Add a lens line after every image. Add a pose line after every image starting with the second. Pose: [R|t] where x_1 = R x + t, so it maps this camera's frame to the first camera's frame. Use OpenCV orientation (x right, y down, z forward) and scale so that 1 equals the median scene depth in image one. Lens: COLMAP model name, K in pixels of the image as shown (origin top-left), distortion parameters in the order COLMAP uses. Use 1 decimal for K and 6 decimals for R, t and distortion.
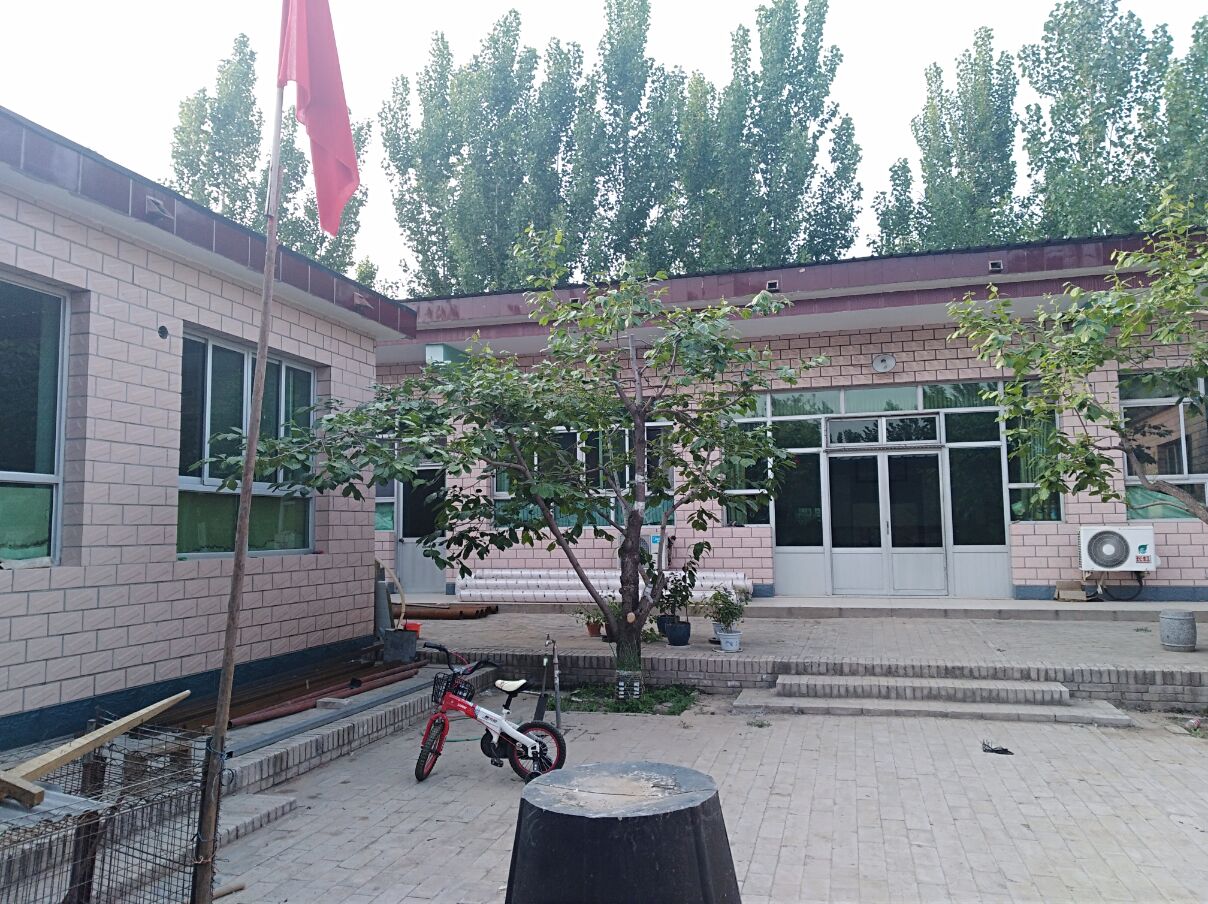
lens RADIAL K [[940.1, 0, 598.5], [0, 940.1, 448.6], [0, 0, 1]] dist [0.095306, -0.111746]
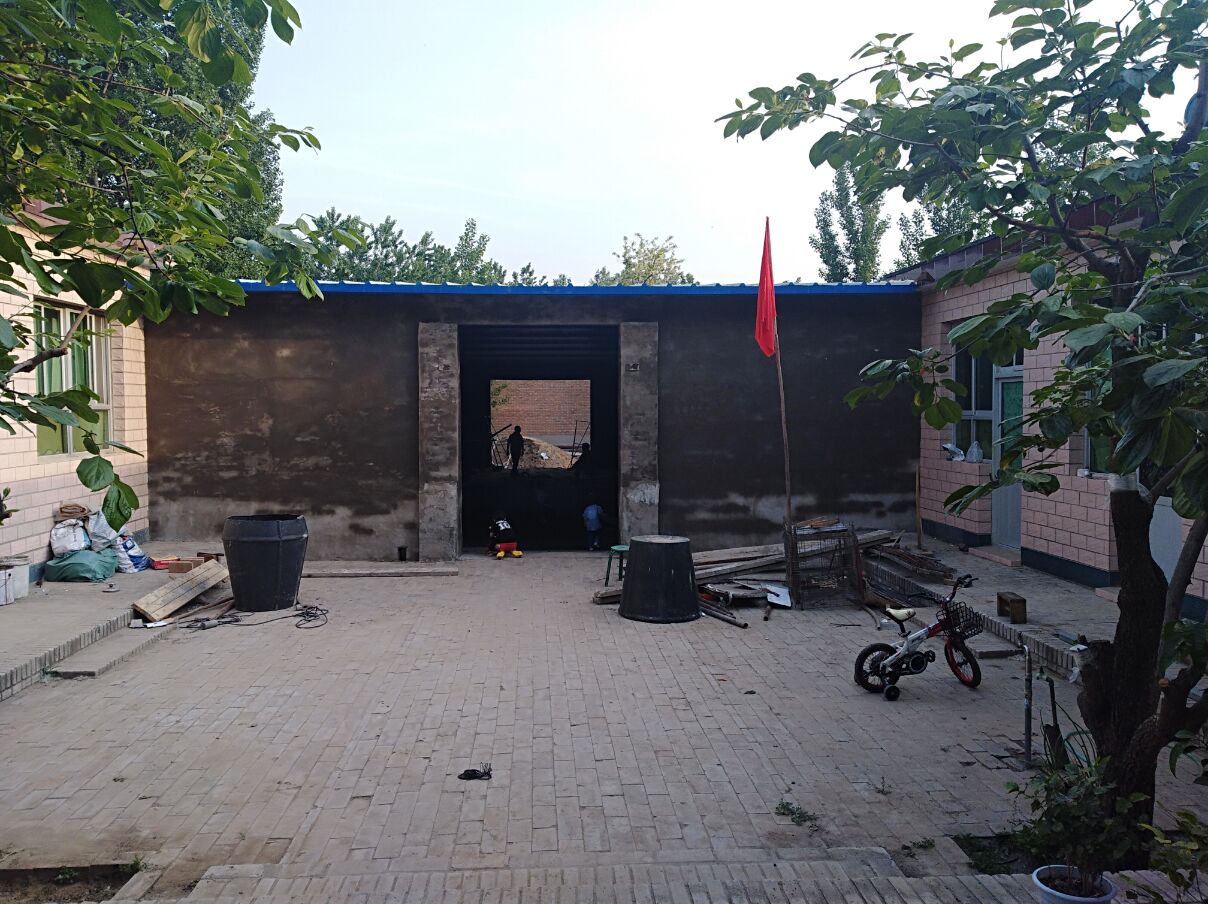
lens RADIAL K [[940.1, 0, 598.5], [0, 940.1, 448.6], [0, 0, 1]] dist [0.095306, -0.111746]
pose [[-0.947247, 0.031811, -0.318921, 0.423770], [0.045439, 0.998340, -0.035379, 0.050774], [0.317266, -0.048004, -0.947121, 1.359495]]
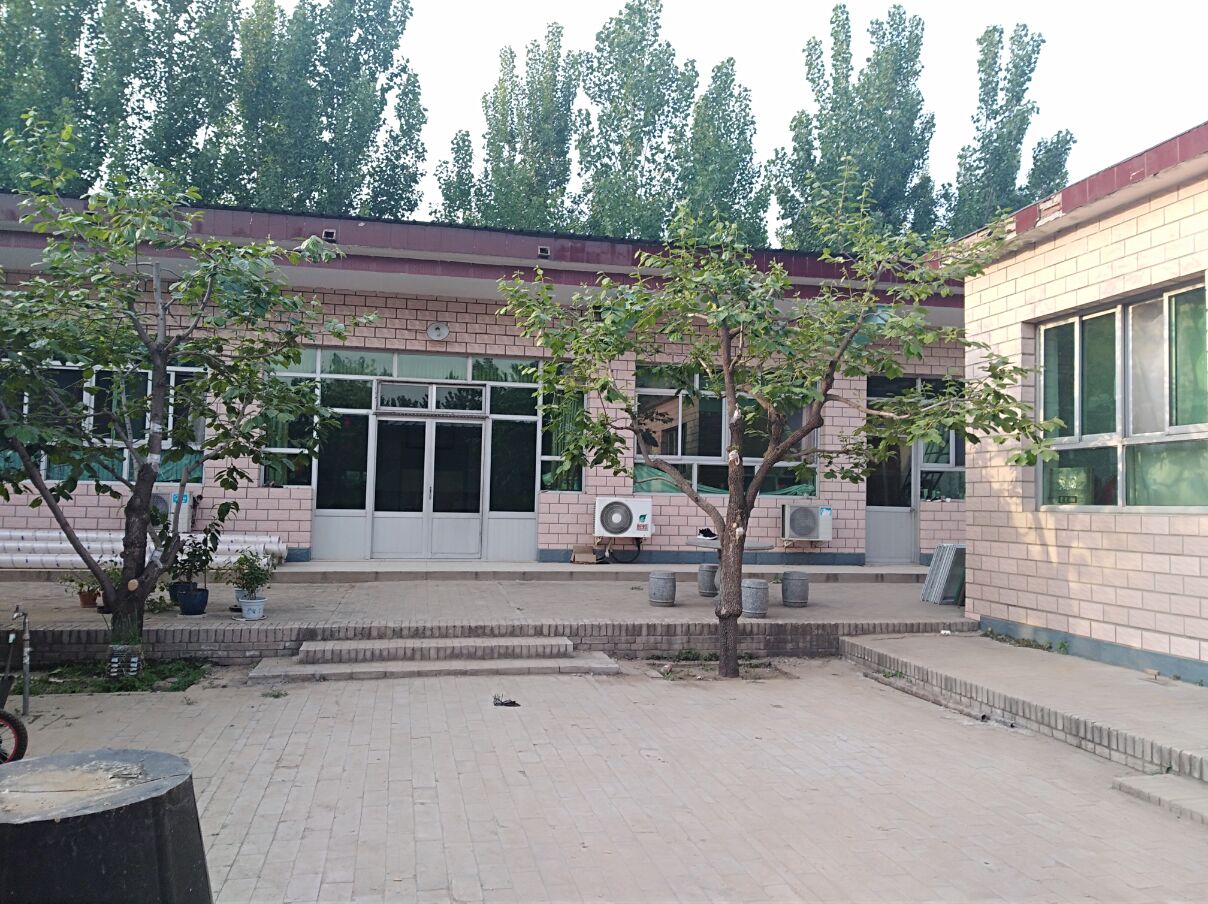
lens RADIAL K [[940.1, 0, 598.5], [0, 940.1, 448.6], [0, 0, 1]] dist [0.095306, -0.111746]
pose [[0.895007, 0.056848, 0.442414, 0.019153], [-0.072421, 0.997205, 0.018371, 0.004993], [-0.440133, -0.048482, 0.896623, 0.018350]]
